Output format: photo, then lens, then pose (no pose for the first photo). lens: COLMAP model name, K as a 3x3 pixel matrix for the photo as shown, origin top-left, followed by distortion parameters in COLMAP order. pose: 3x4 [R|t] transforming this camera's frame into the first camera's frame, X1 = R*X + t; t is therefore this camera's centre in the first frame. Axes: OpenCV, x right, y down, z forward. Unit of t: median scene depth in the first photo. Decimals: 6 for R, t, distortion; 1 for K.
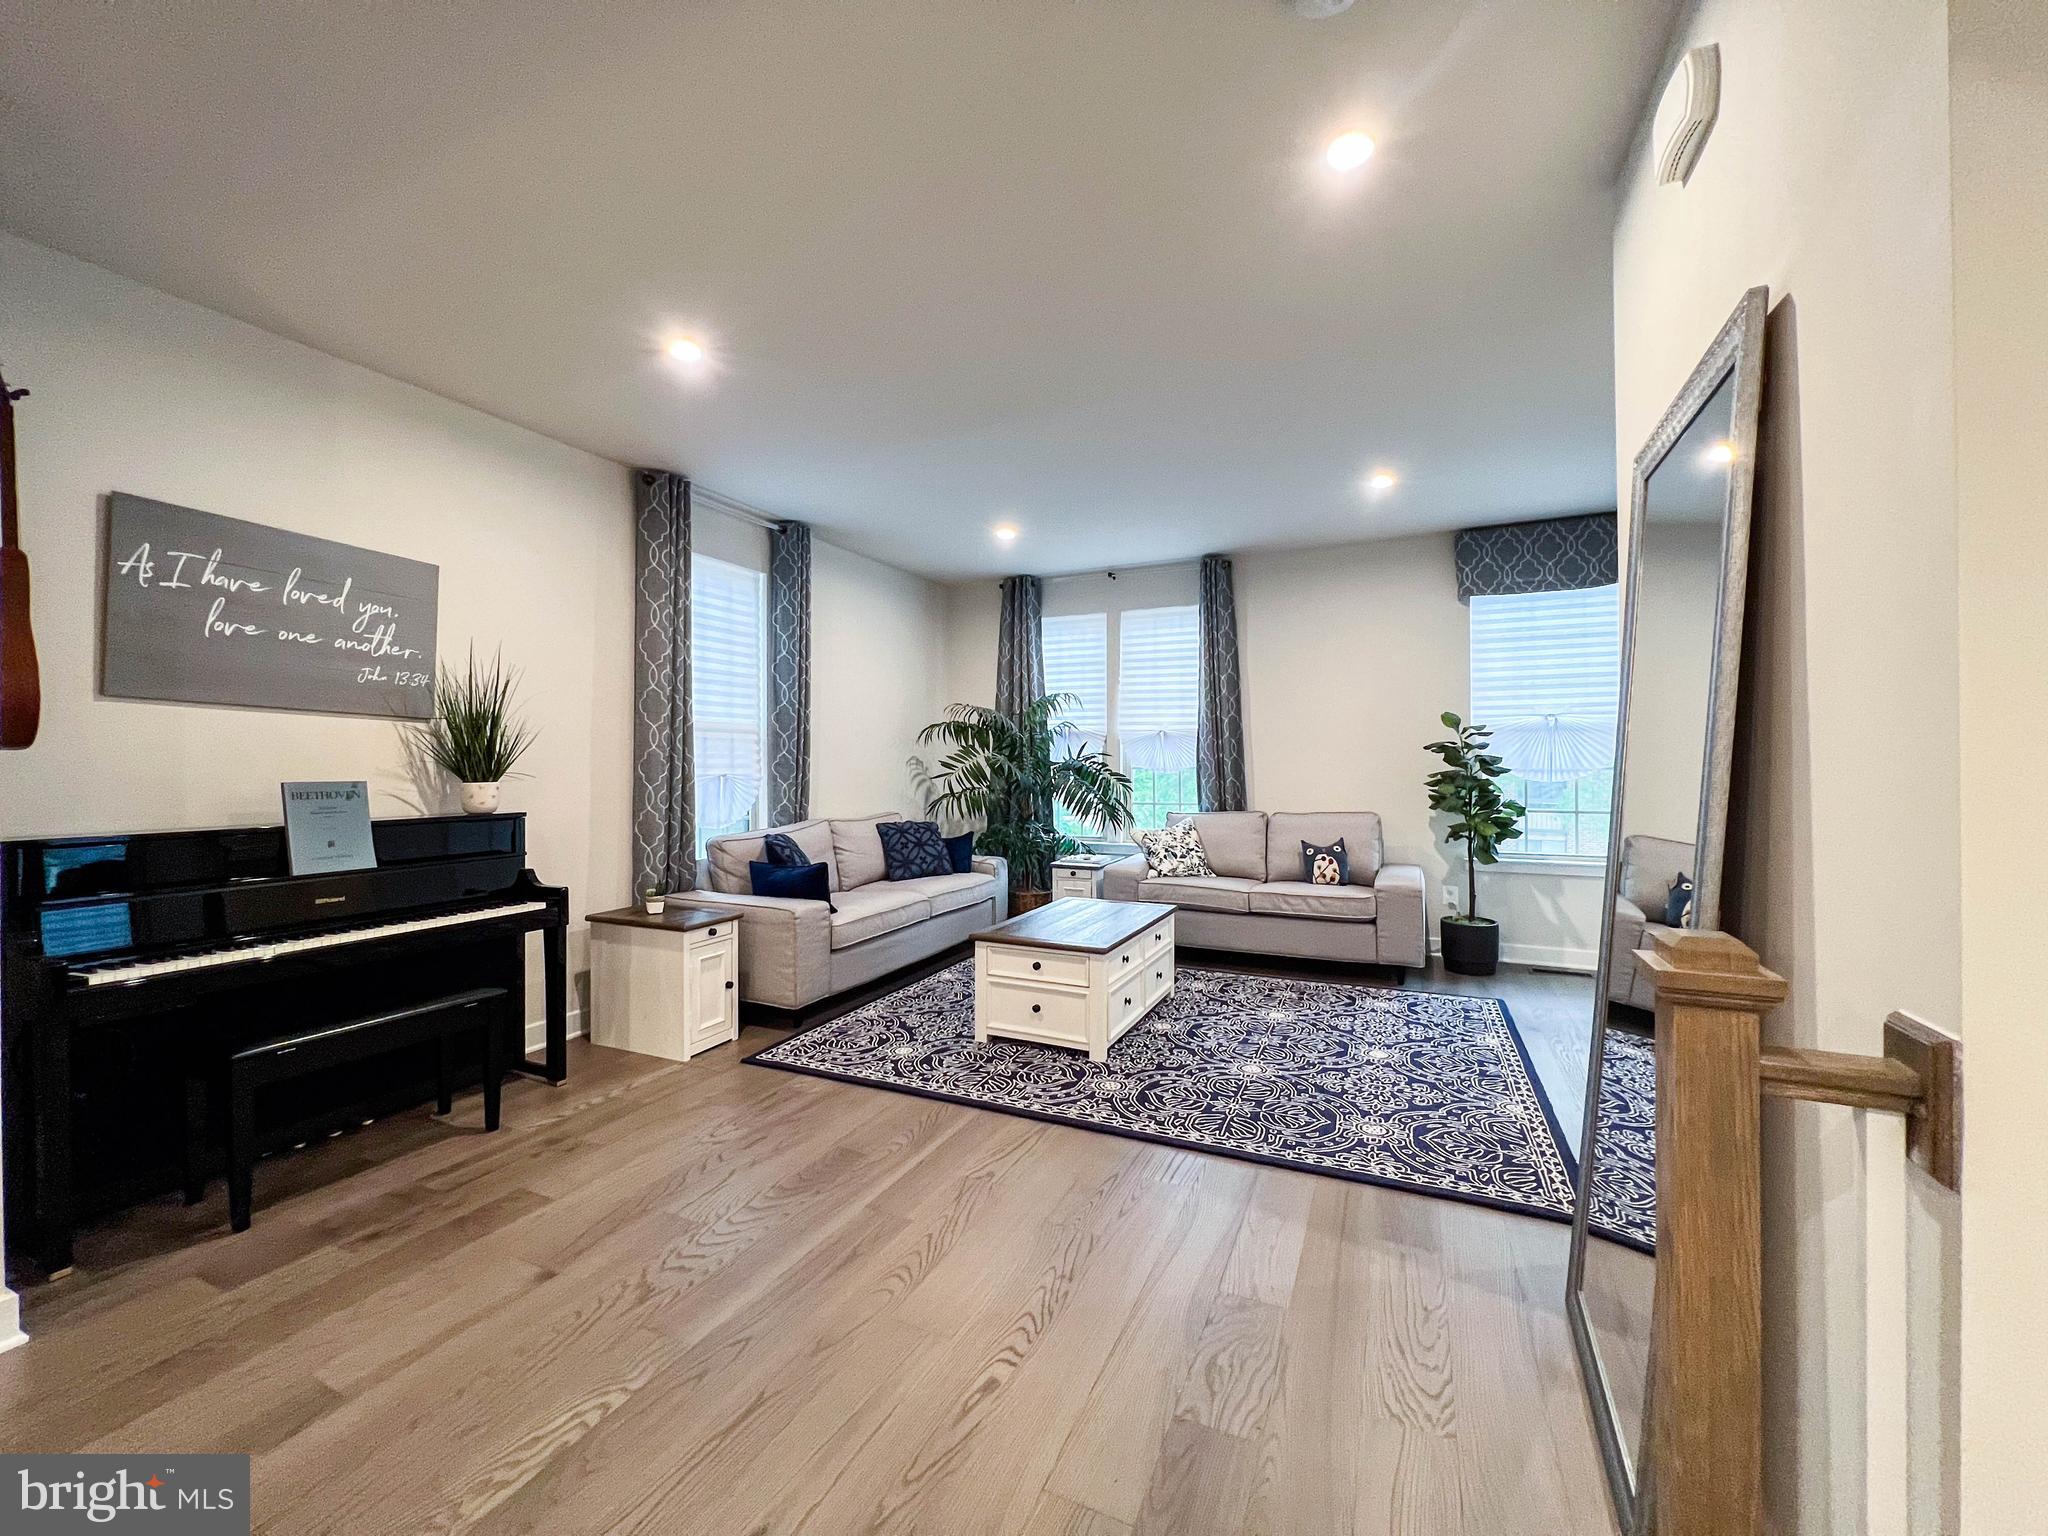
lens RADIAL K [[820.8, 0, 1019.0], [0, 820.8, 763.5], [0, 0, 1]] dist [0.000454, -0.000337]
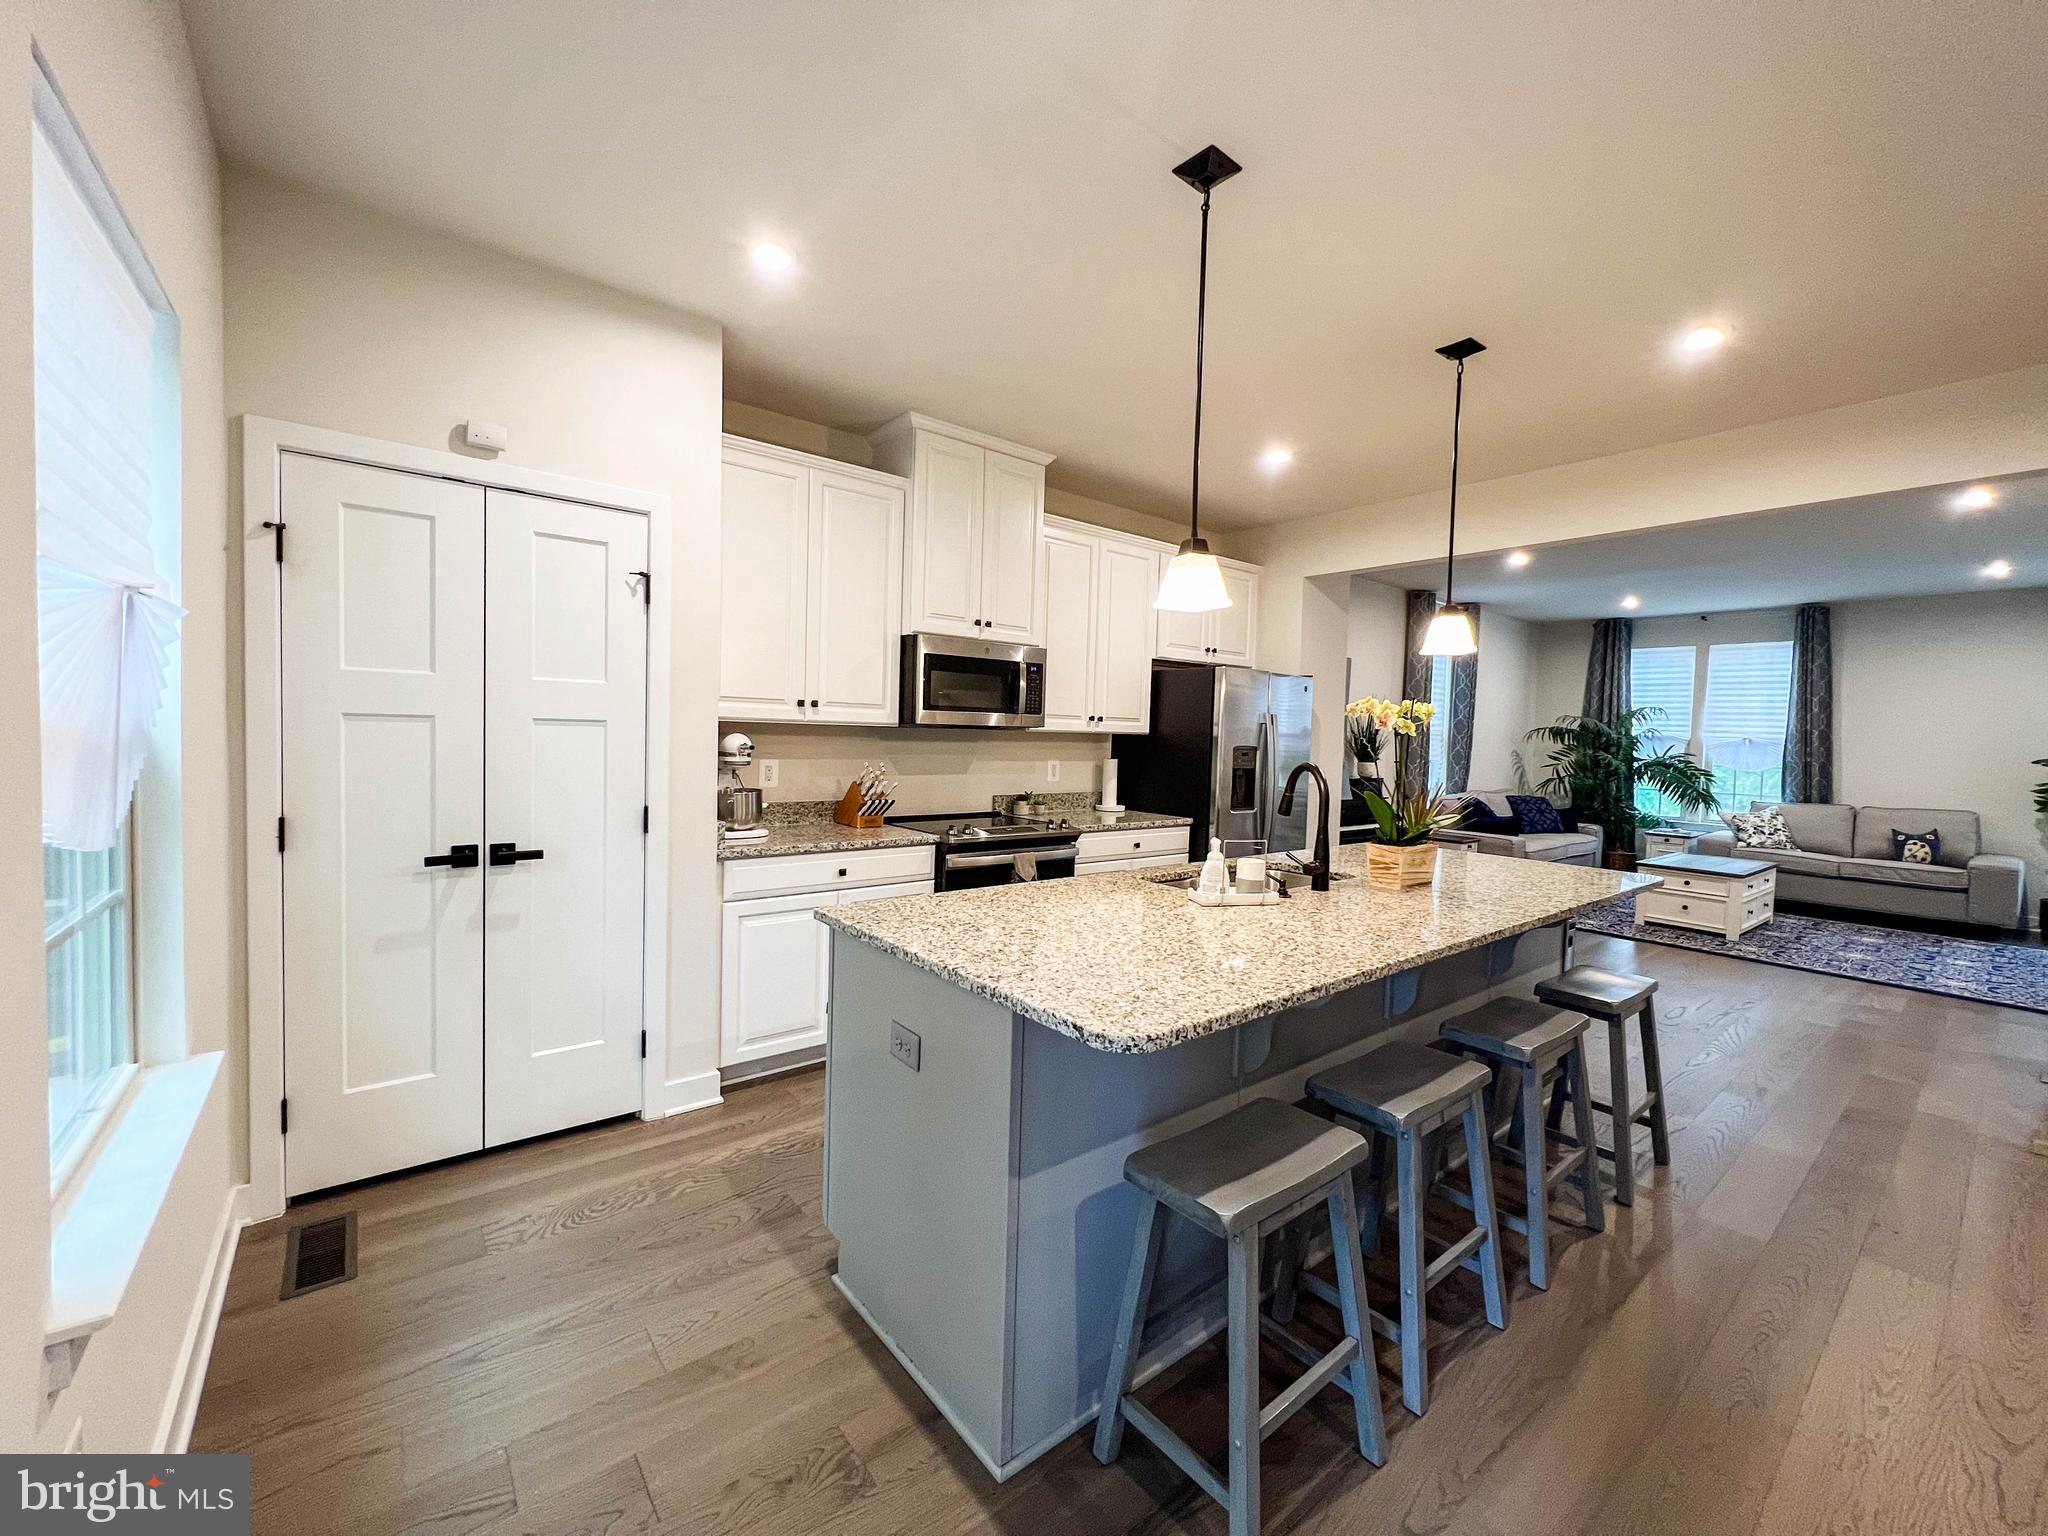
lens RADIAL K [[820.8, 0, 1019.0], [0, 820.8, 763.5], [0, 0, 1]] dist [0.000454, -0.000337]
pose [[0.896255, 0.045102, -0.441239, -0.353992], [-0.031150, 0.998761, 0.038818, -0.018509], [0.442443, -0.021046, 0.896549, -0.841618]]
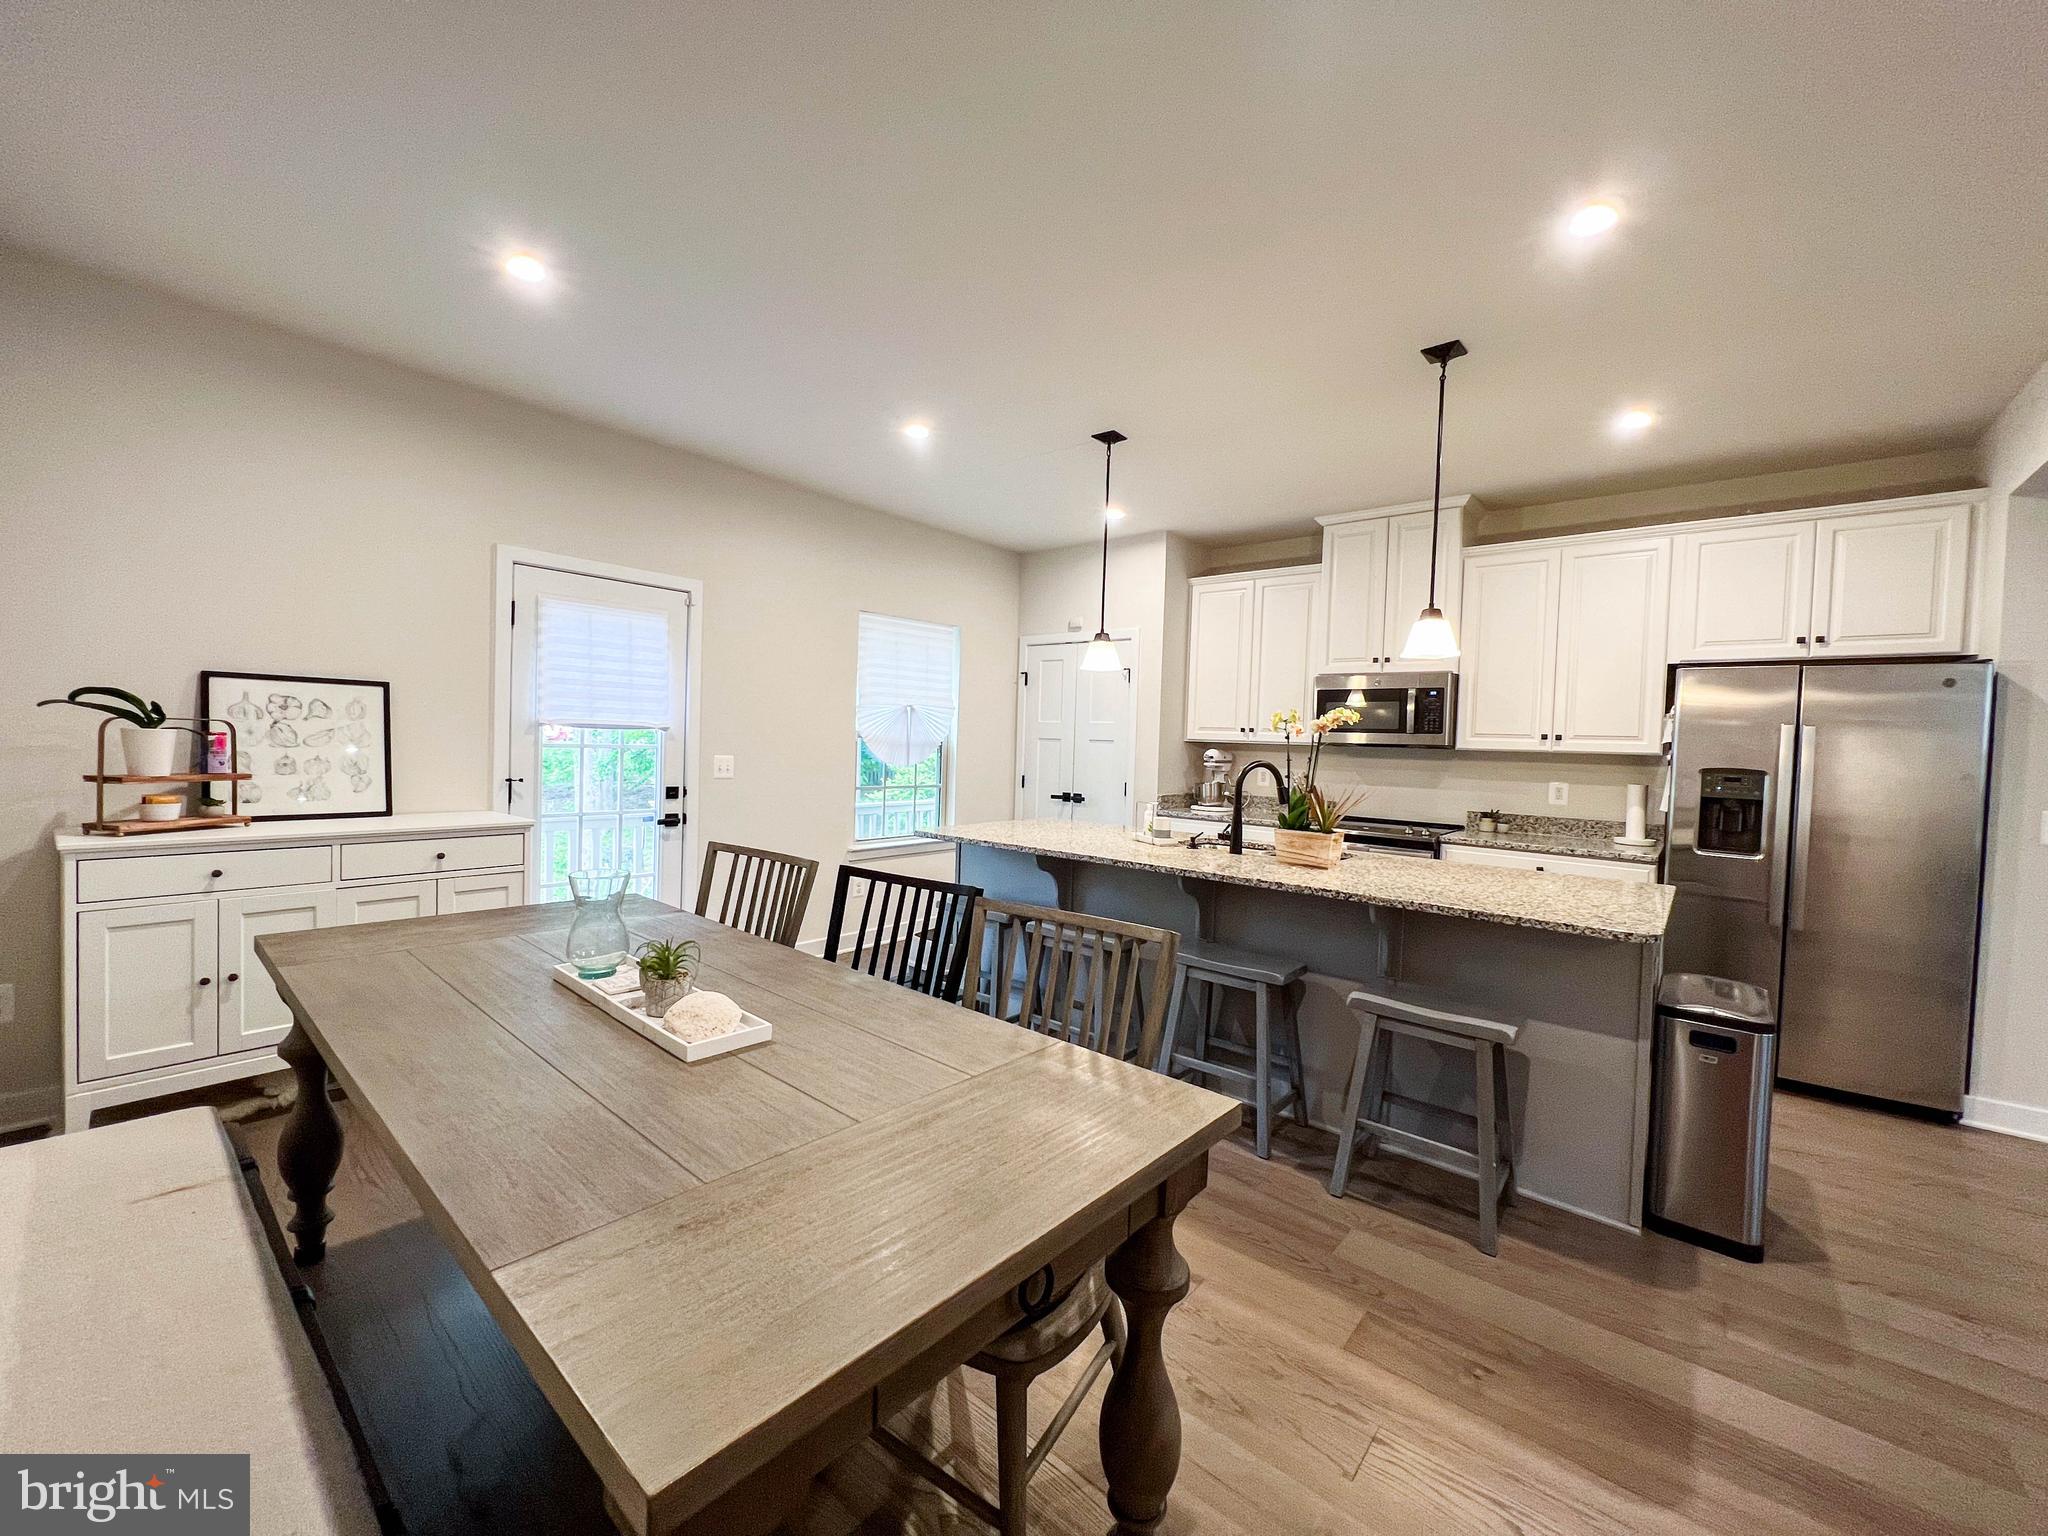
lens RADIAL K [[820.8, 0, 1019.0], [0, 820.8, 763.5], [0, 0, 1]] dist [0.000454, -0.000337]
pose [[-0.260399, 0.023269, -0.965221, 0.308727], [-0.031882, 0.998957, 0.032683, -0.018296], [0.964975, 0.039284, -0.259385, -0.297446]]
